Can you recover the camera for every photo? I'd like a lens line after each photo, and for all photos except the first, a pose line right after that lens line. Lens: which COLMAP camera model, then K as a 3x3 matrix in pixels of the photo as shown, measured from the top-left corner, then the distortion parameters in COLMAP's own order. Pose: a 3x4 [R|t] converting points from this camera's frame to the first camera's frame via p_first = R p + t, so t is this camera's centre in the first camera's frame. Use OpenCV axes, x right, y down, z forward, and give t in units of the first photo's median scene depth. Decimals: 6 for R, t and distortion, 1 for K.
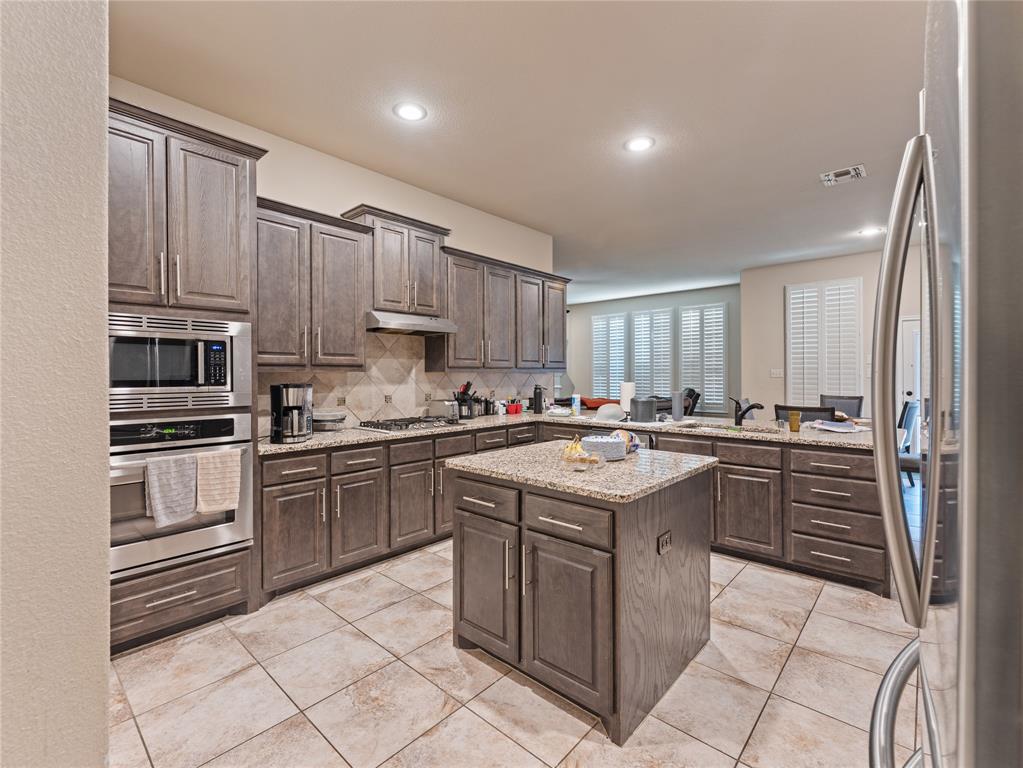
lens RADIAL K [[457.8, 0, 511.1], [0, 457.8, 378.0], [0, 0, 1]] dist [0.000681, -0.000469]
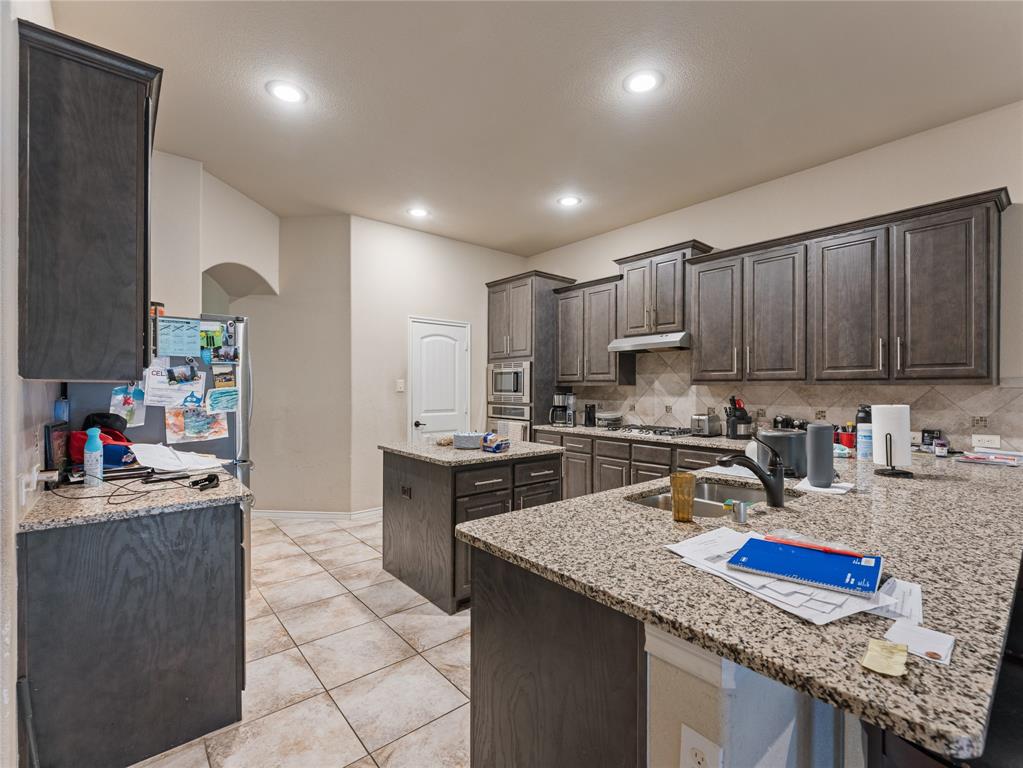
lens RADIAL K [[465.1, 0, 510.2], [0, 465.1, 378.4], [0, 0, 1]] dist [-0.000755, -0.000456]
pose [[-0.143183, -0.016151, -0.989564, 0.803008], [-0.007510, 0.999856, -0.015233, -0.008356], [0.989668, 0.005251, -0.143283, 0.672201]]
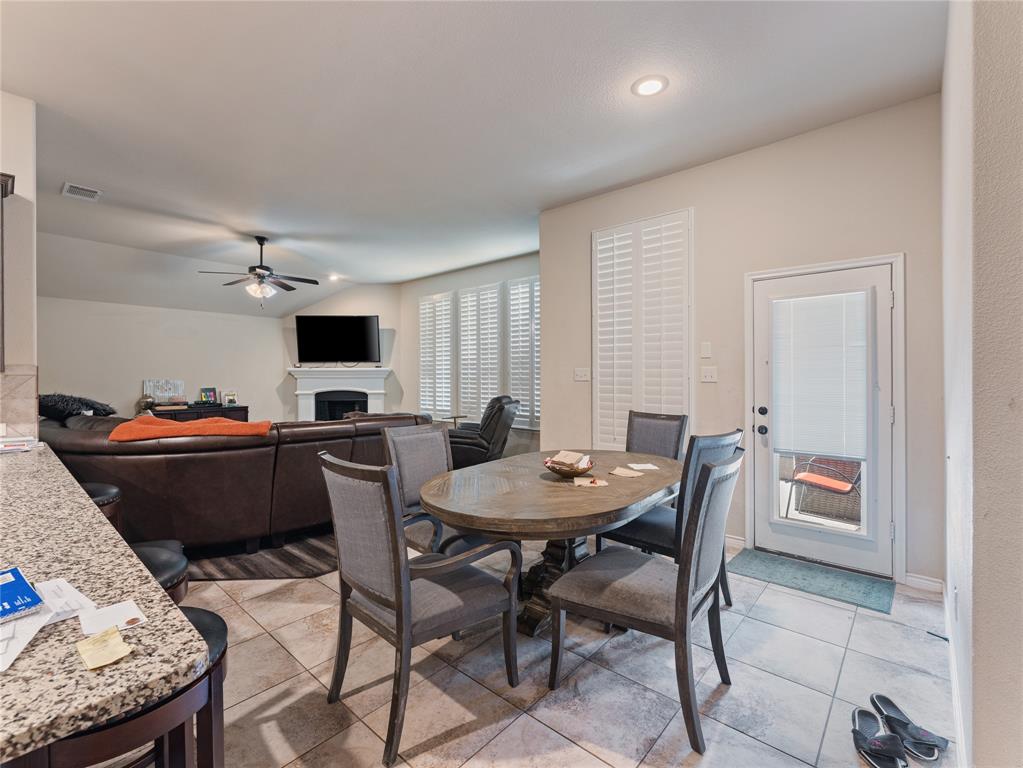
lens RADIAL K [[457.8, 0, 511.1], [0, 457.8, 378.0], [0, 0, 1]] dist [0.000681, -0.000469]
pose [[0.999985, 0.000816, 0.005500, 0.719051], [-0.000801, 0.999996, -0.002712, -0.004742], [-0.005502, 0.002708, 0.999981, 0.571814]]
